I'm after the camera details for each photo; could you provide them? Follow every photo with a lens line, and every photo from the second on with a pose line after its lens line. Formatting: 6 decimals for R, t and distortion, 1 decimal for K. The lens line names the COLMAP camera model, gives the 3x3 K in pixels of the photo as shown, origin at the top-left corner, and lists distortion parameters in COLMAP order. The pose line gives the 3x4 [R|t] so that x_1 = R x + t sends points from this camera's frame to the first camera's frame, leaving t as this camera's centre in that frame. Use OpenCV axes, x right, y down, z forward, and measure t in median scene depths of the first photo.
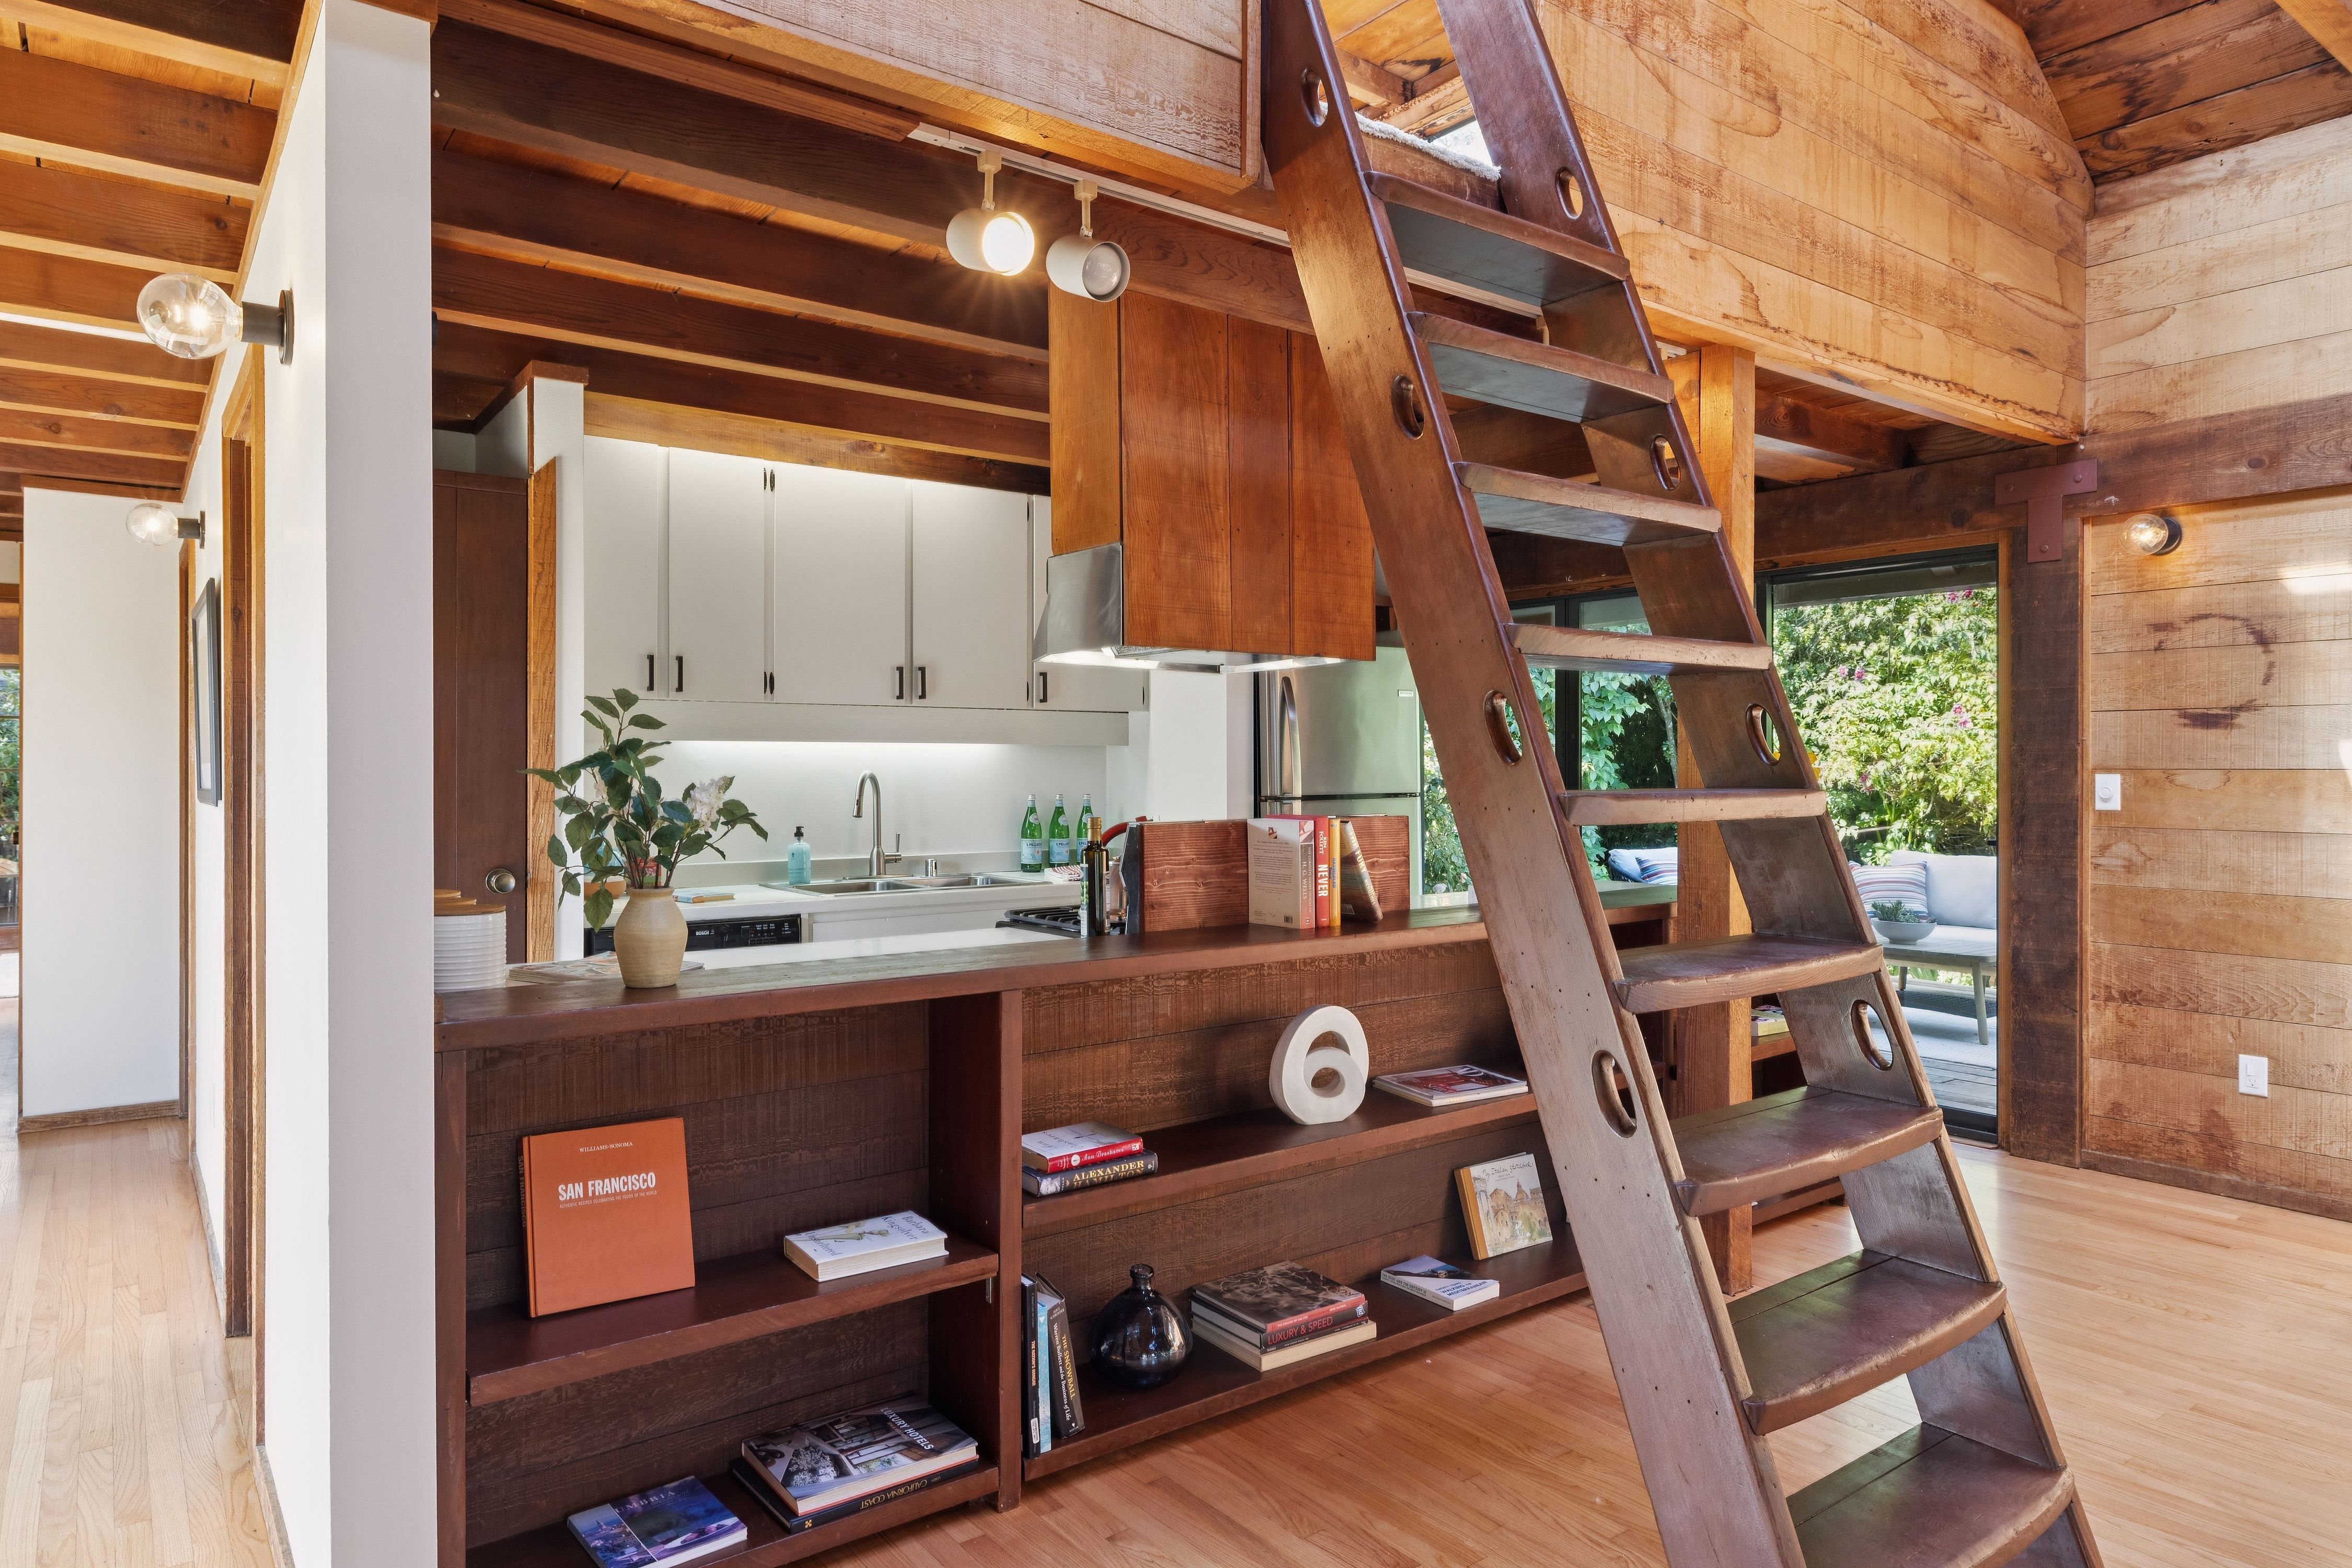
lens RADIAL K [[1429.4, 0, 1178.7], [0, 1429.4, 765.6], [0, 0, 1]] dist [0.000844, 0.000575]
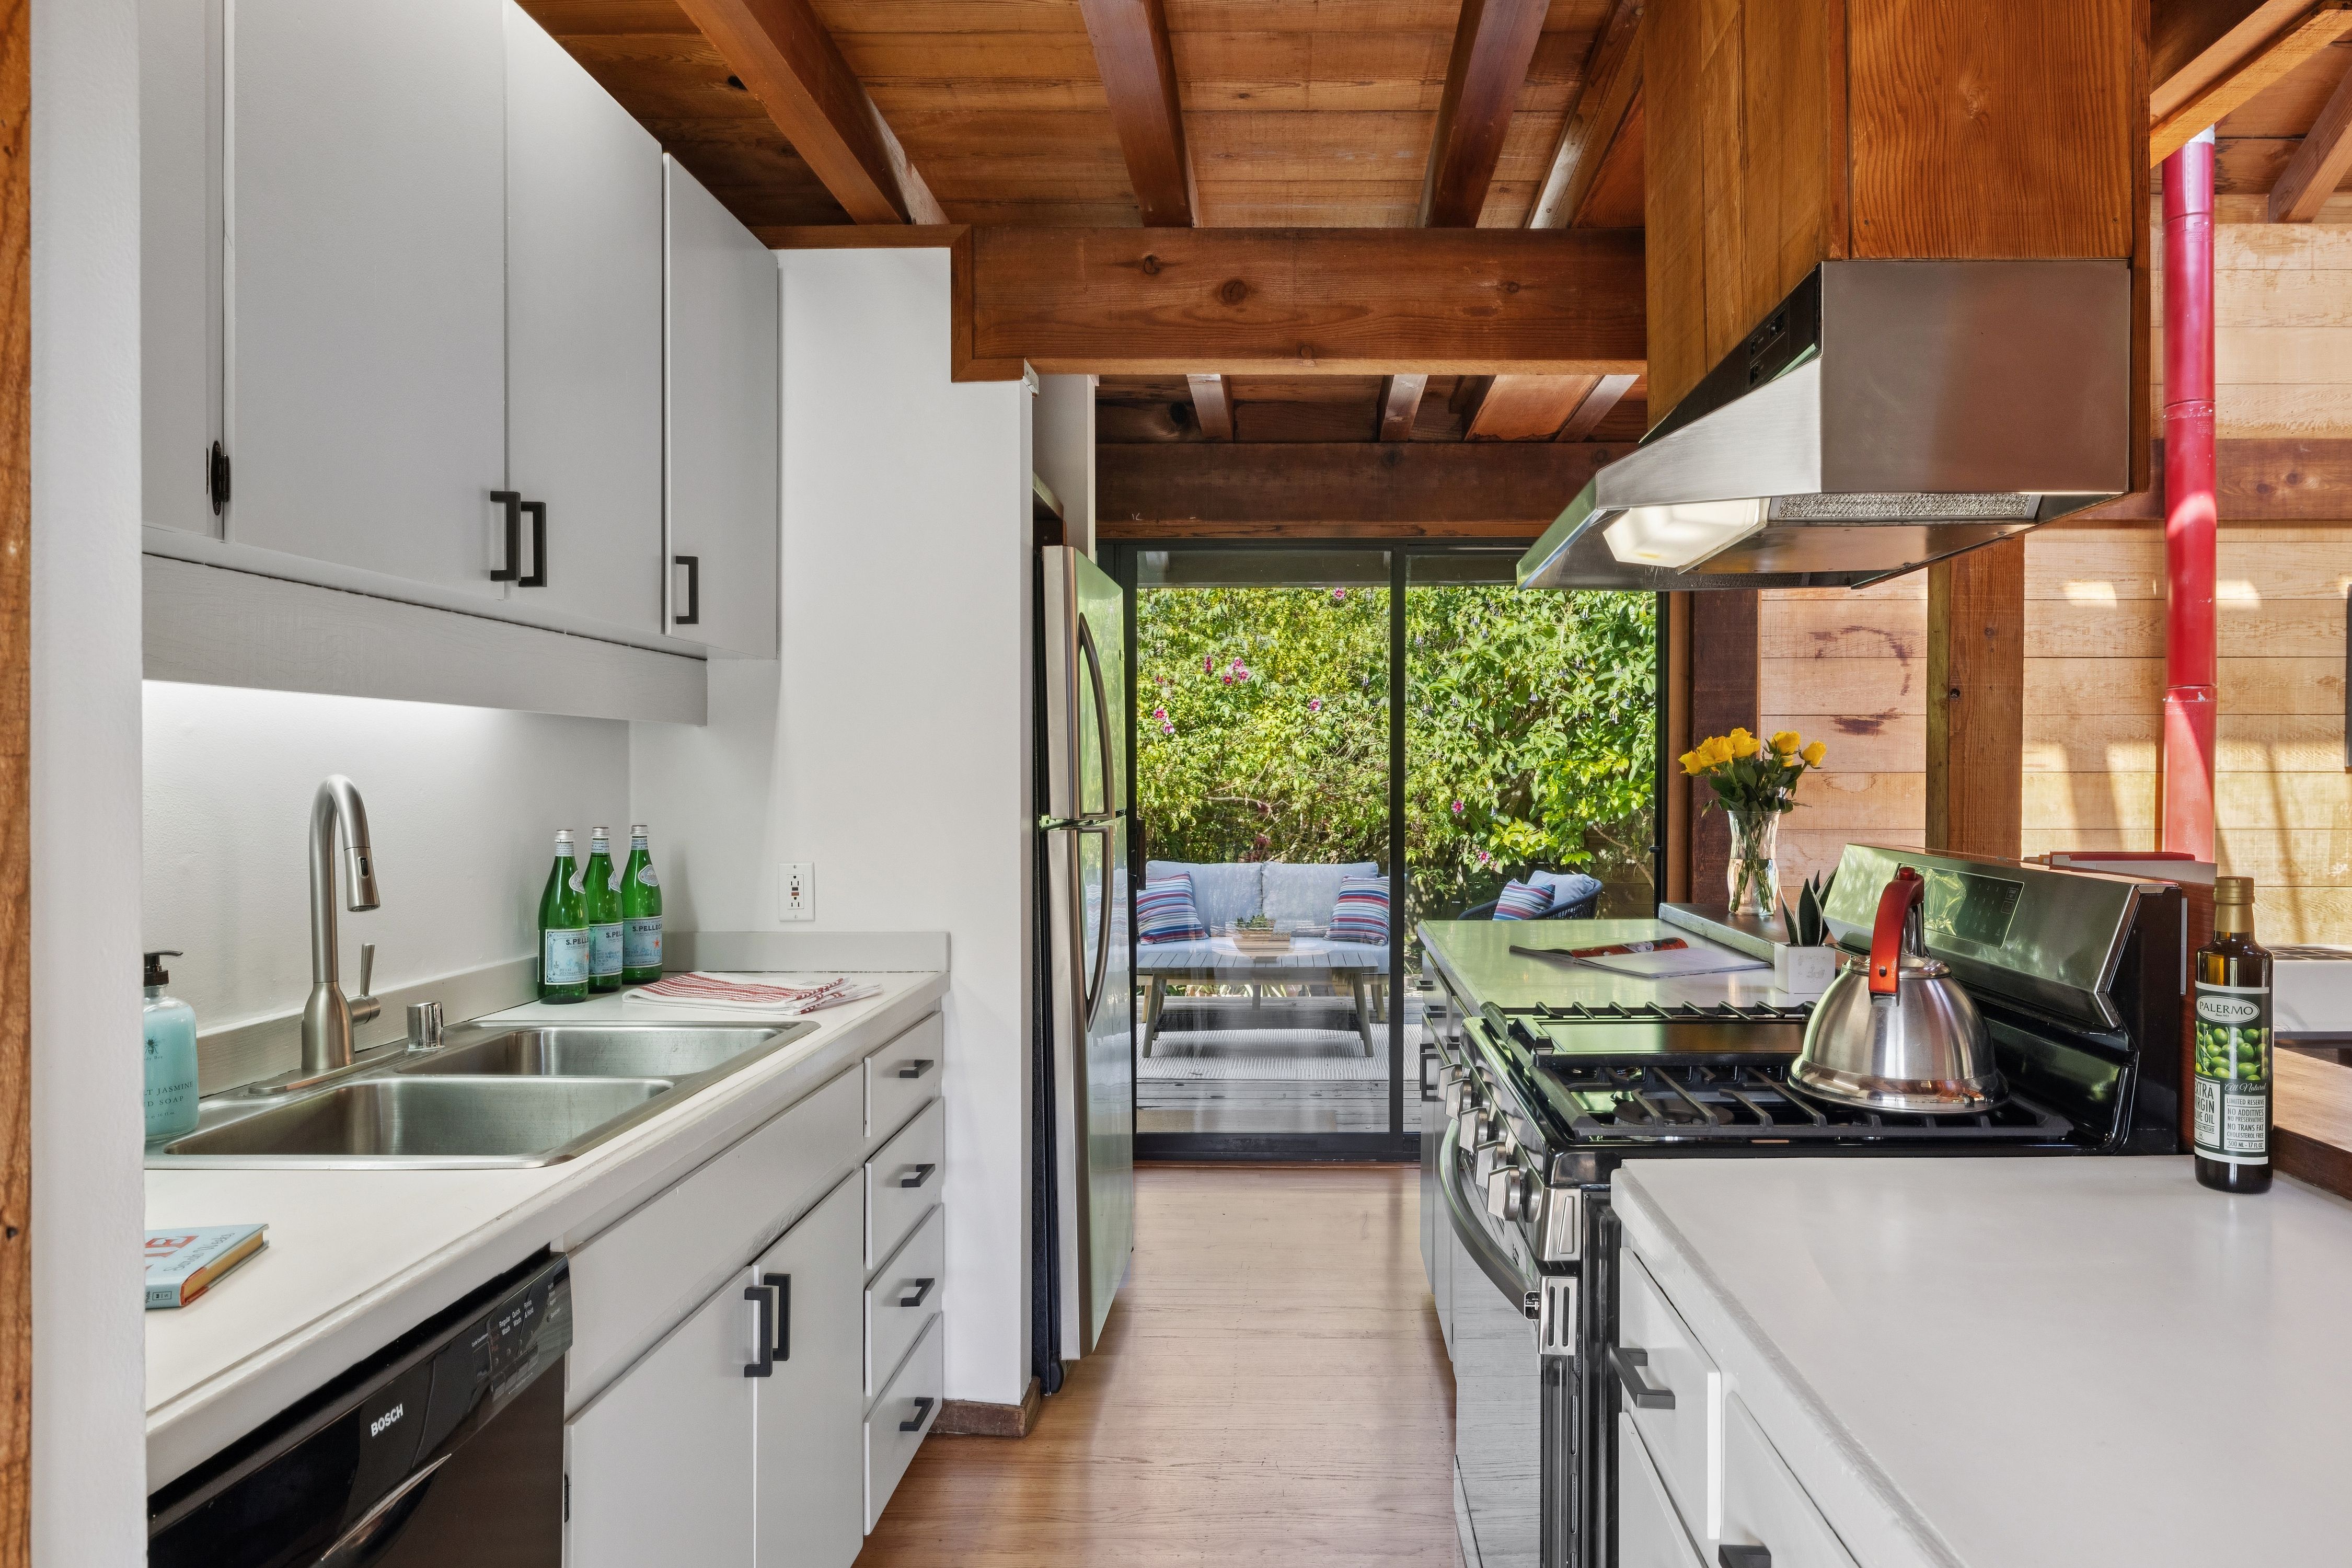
lens RADIAL K [[1492.2, 0, 1302.5], [0, 1492.2, 797.4], [0, 0, 1]] dist [0.005001, 0.002376]
pose [[0.603664, -0.012398, 0.797143, -0.417148], [0.000471, 0.999884, 0.015195, 0.004087], [-0.797239, -0.008797, 0.603600, 0.657160]]
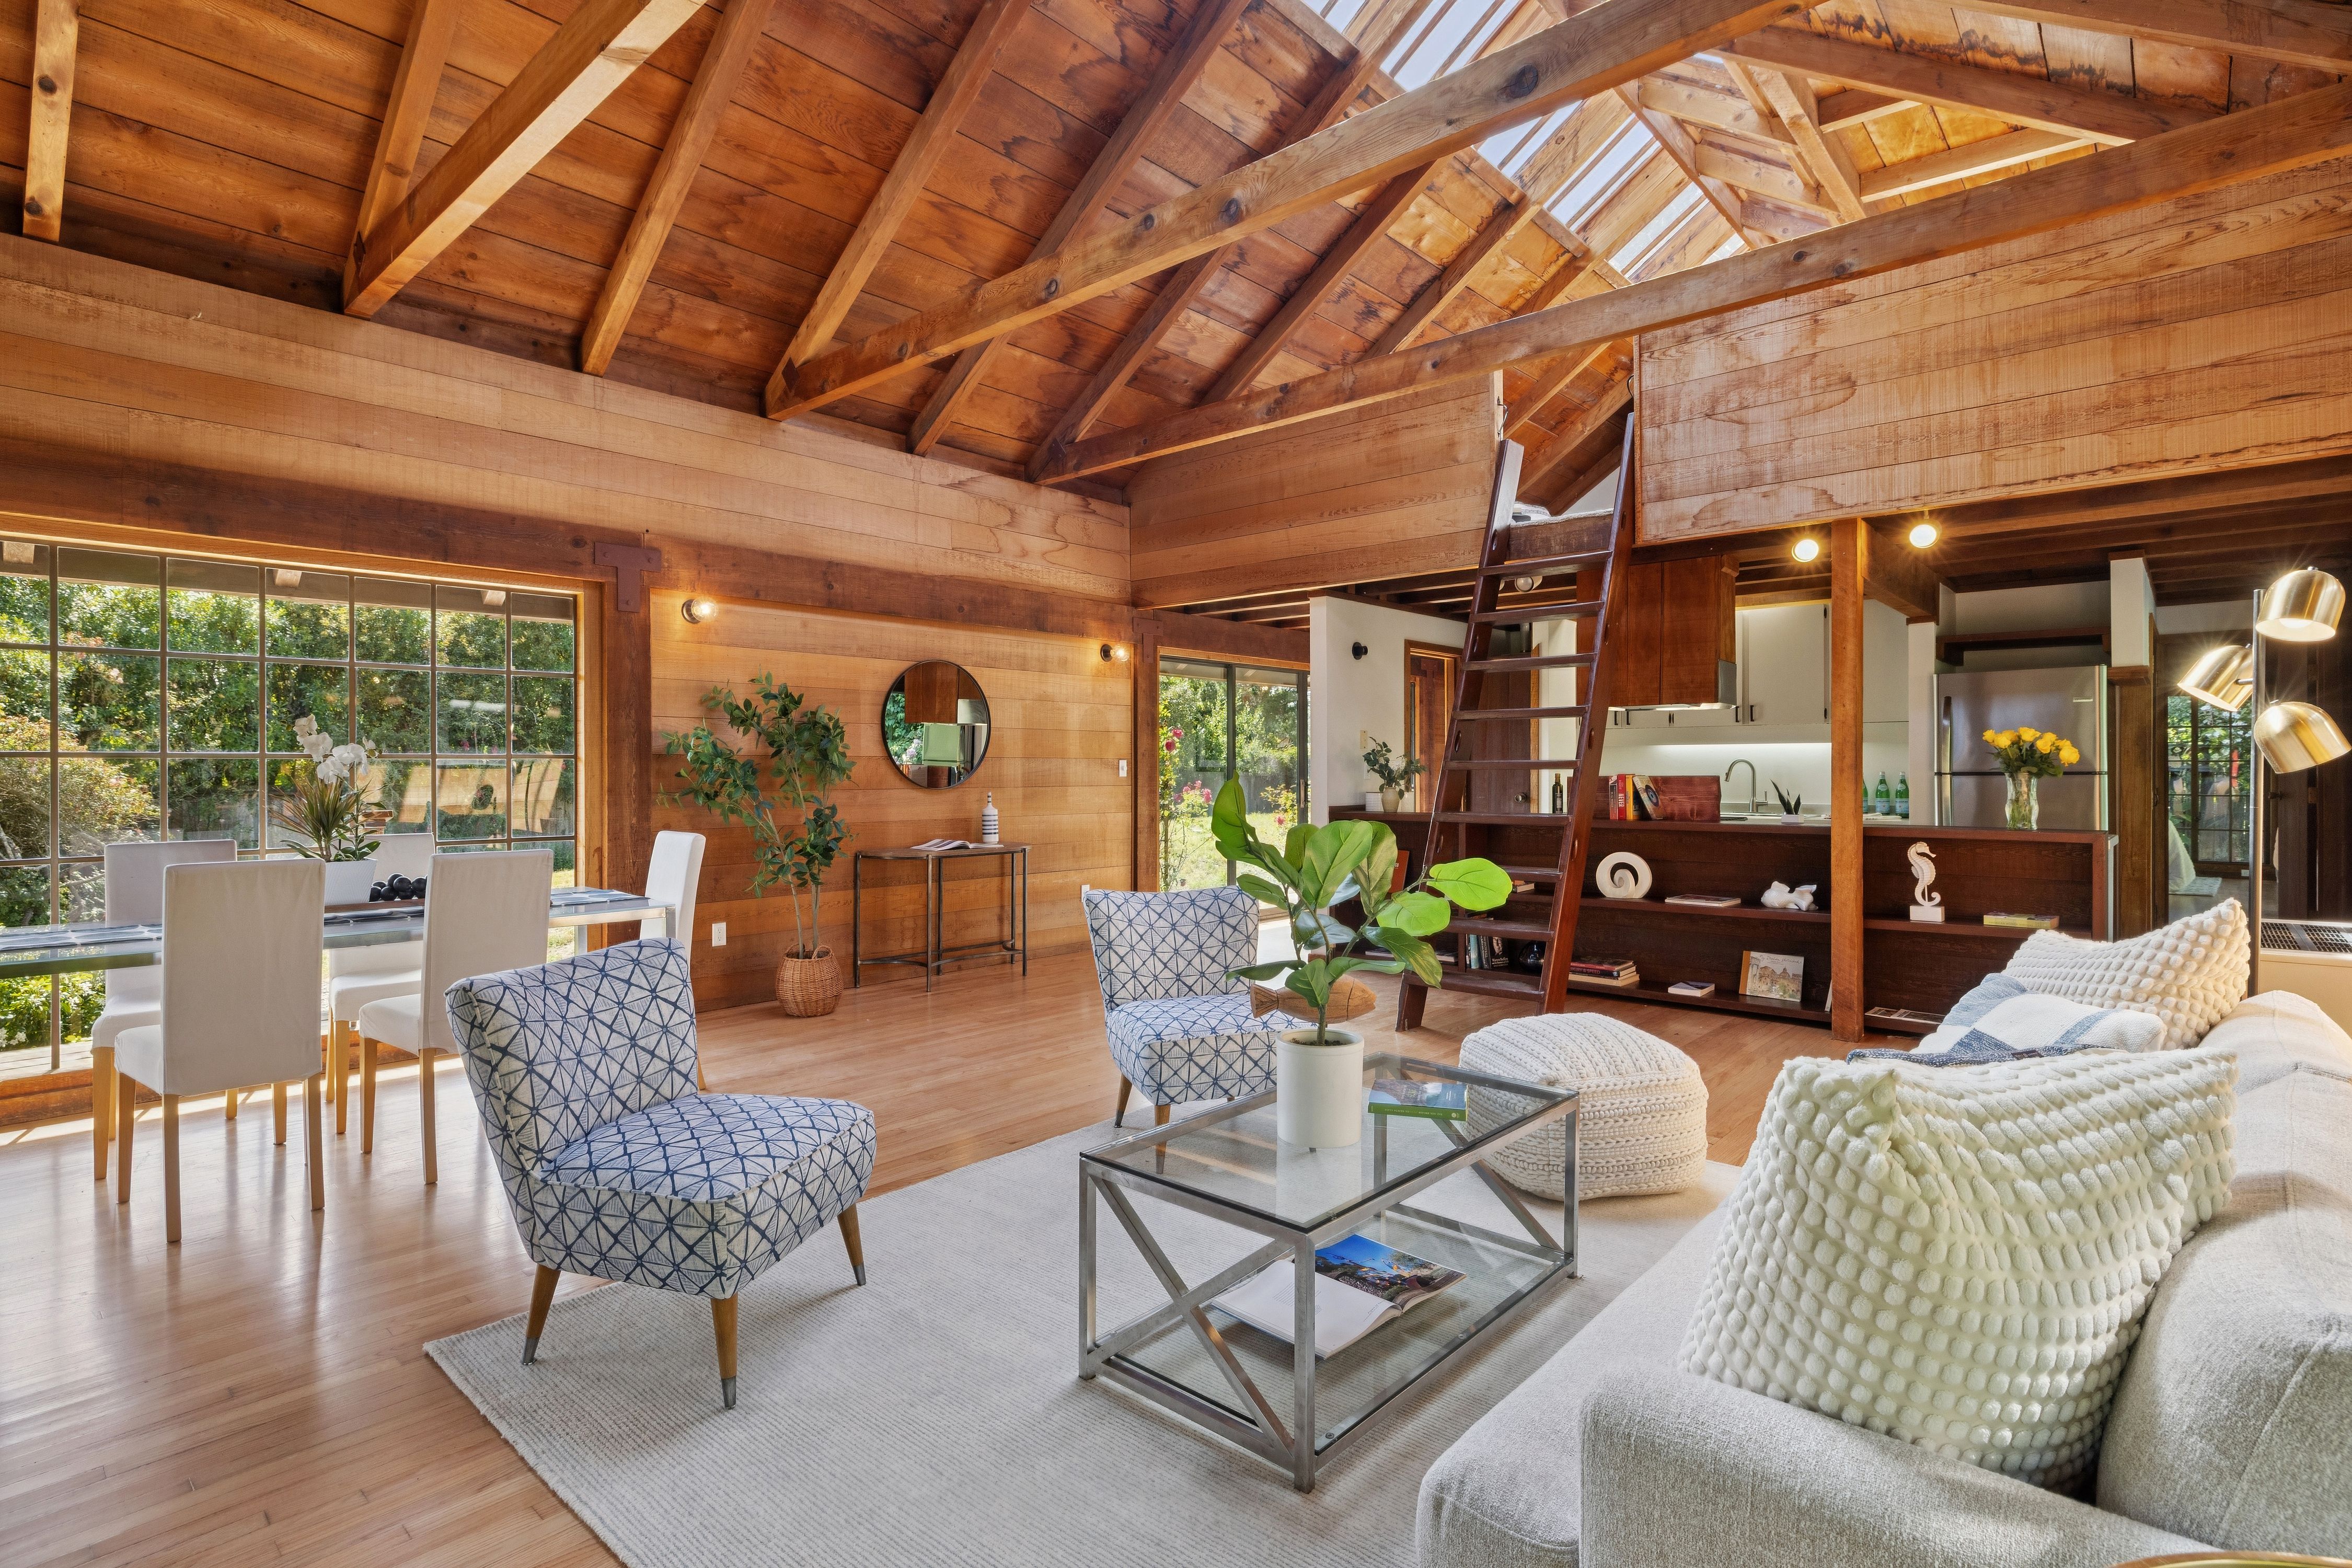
lens RADIAL K [[1140.3, 0, 1169.1], [0, 1140.3, 766.3], [0, 0, 1]] dist [0.000056, -0.000076]
pose [[0.184833, -0.001832, -0.982768, 1.350161], [0.002584, 0.999996, -0.001378, 0.017092], [0.982766, -0.002285, 0.184837, -0.086274]]
